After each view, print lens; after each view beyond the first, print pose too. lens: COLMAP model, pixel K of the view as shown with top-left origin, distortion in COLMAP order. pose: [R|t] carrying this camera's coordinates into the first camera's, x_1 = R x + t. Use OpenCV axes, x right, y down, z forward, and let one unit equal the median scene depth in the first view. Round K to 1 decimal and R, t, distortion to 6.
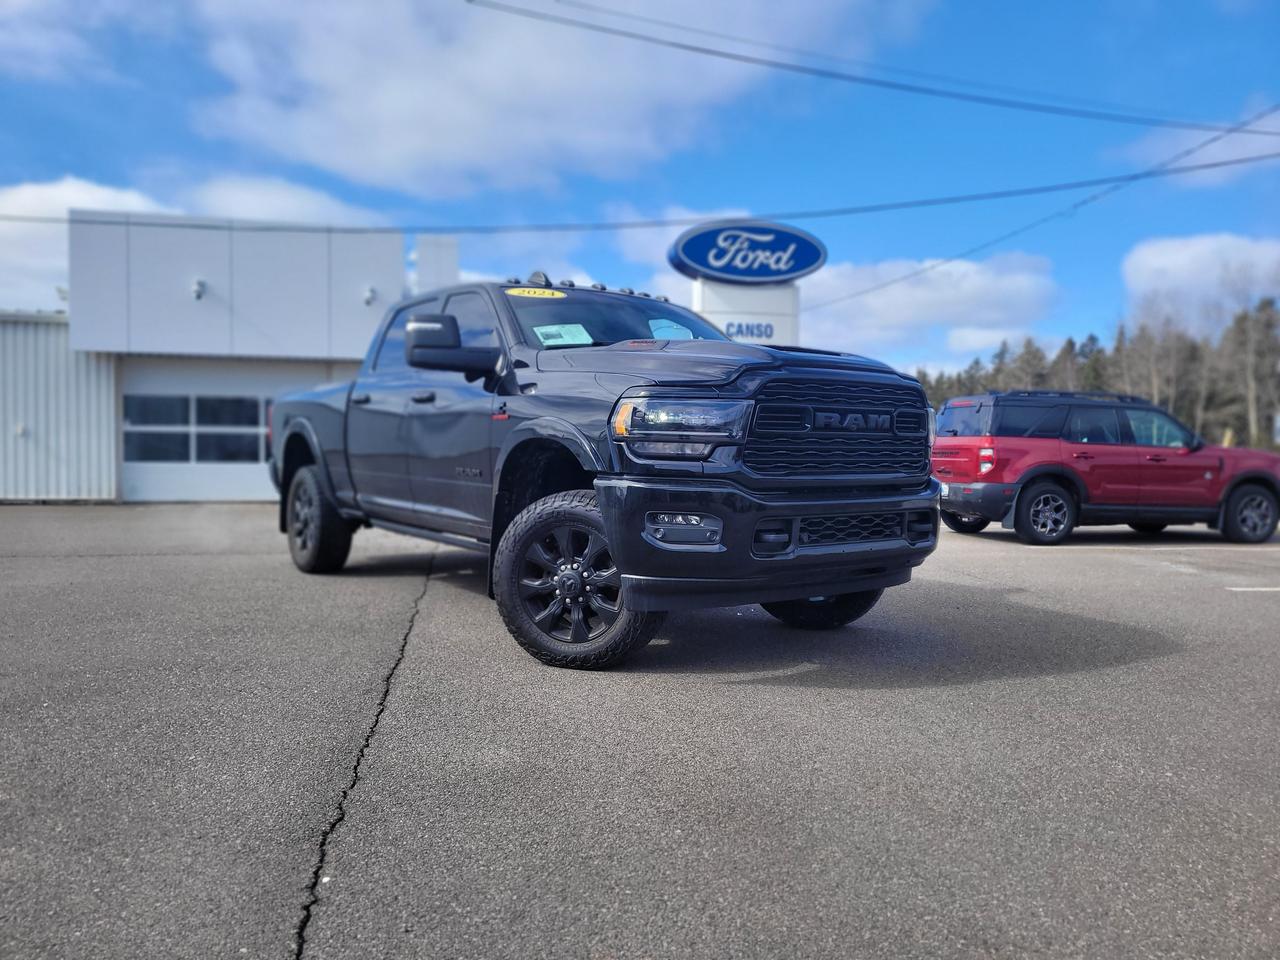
lens RADIAL K [[959.8, 0, 640.0], [0, 959.8, 480.0], [0, 0, 1]] dist [-0.000190, 0.001381]
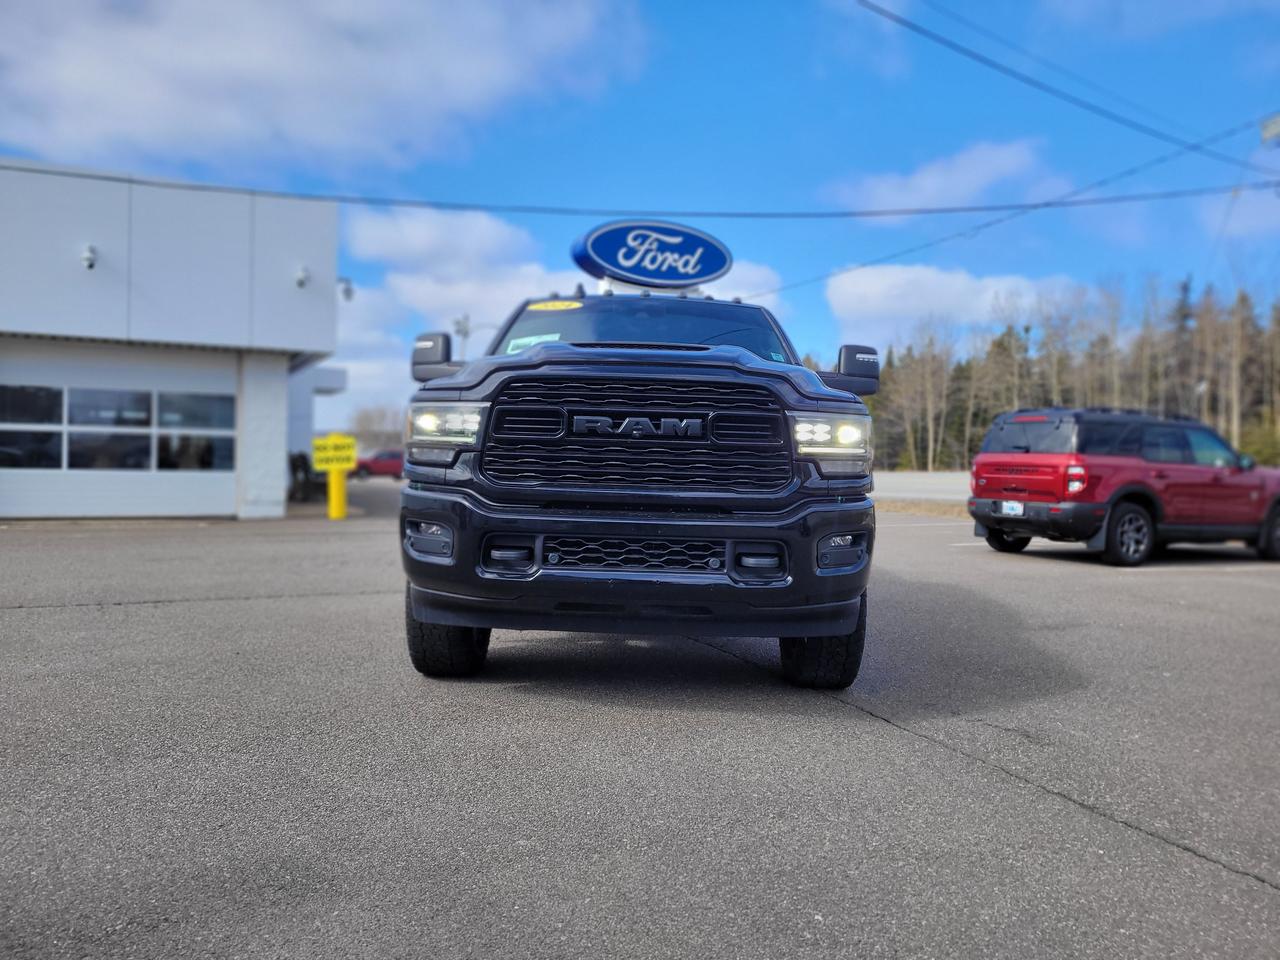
lens RADIAL K [[985.9, 0, 639.7], [0, 985.9, 439.6], [0, 0, 1]] dist [0.000190, -0.001284]
pose [[0.971908, 0.015100, 0.234874, -0.132614], [-0.003522, 0.998761, -0.049635, -0.004056], [-0.235333, 0.047414, 0.970758, 0.063259]]
